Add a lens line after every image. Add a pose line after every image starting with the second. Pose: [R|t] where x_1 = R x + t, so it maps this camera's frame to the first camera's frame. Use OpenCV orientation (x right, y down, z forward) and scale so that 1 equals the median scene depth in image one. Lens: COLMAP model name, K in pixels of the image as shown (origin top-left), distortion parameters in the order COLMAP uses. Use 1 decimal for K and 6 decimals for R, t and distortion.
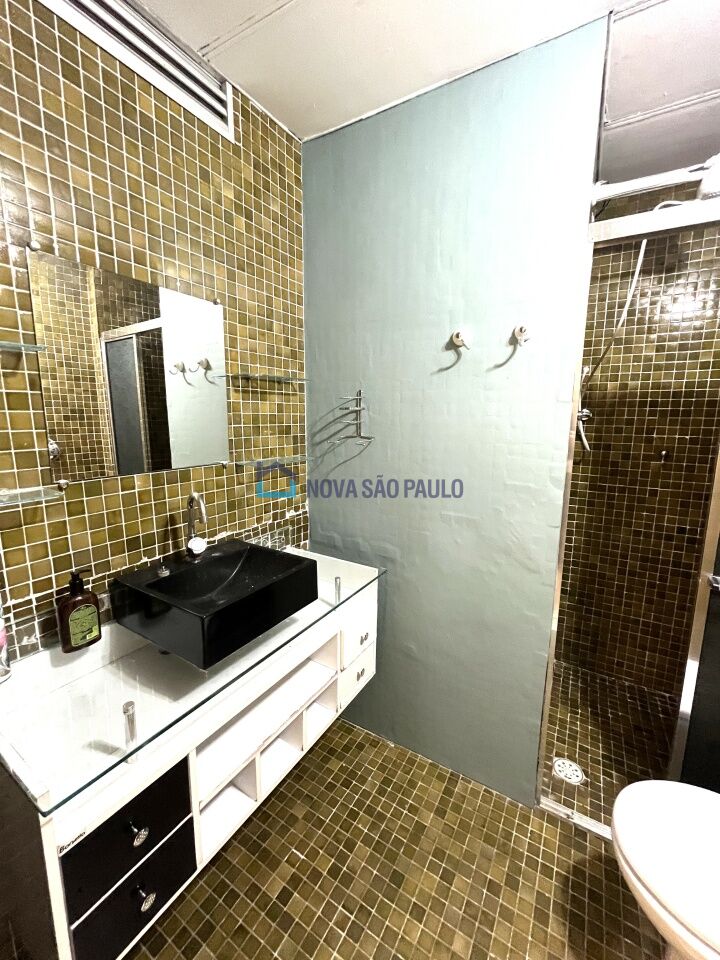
lens RADIAL K [[386.9, 0, 362.8], [0, 386.9, 478.8], [0, 0, 1]] dist [-0.003211, -0.000121]
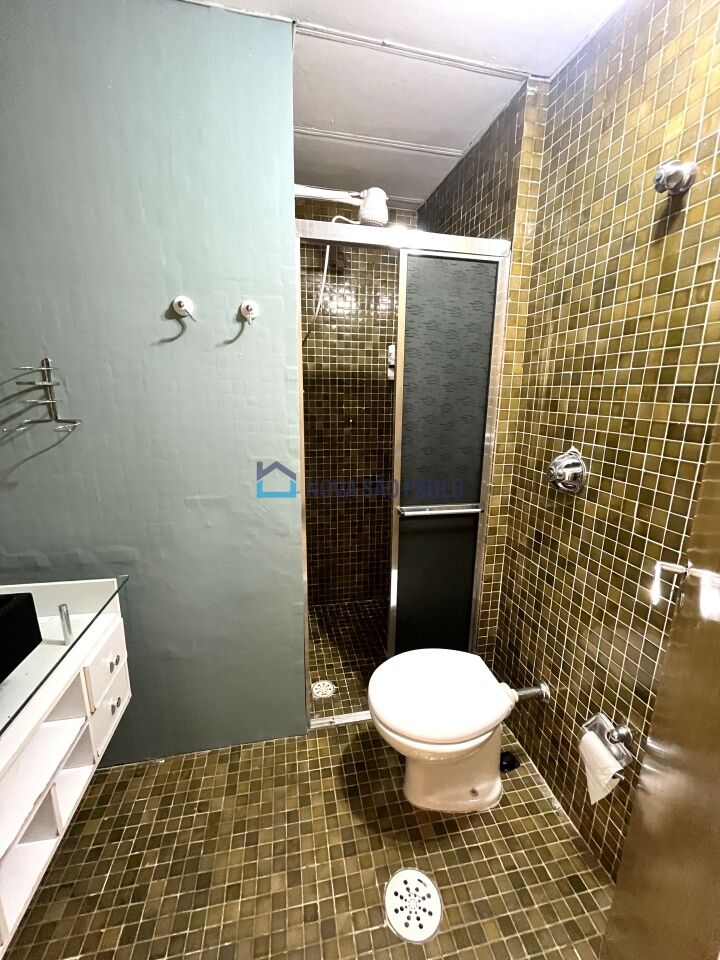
lens RADIAL K [[386.9, 0, 358.3], [0, 386.9, 478.5], [0, 0, 1]] dist [-0.003211, -0.000121]
pose [[0.737502, -0.148728, 0.658764, -0.094525], [0.105062, 0.988840, 0.105629, -0.013610], [-0.667122, -0.008690, 0.744897, 0.031243]]
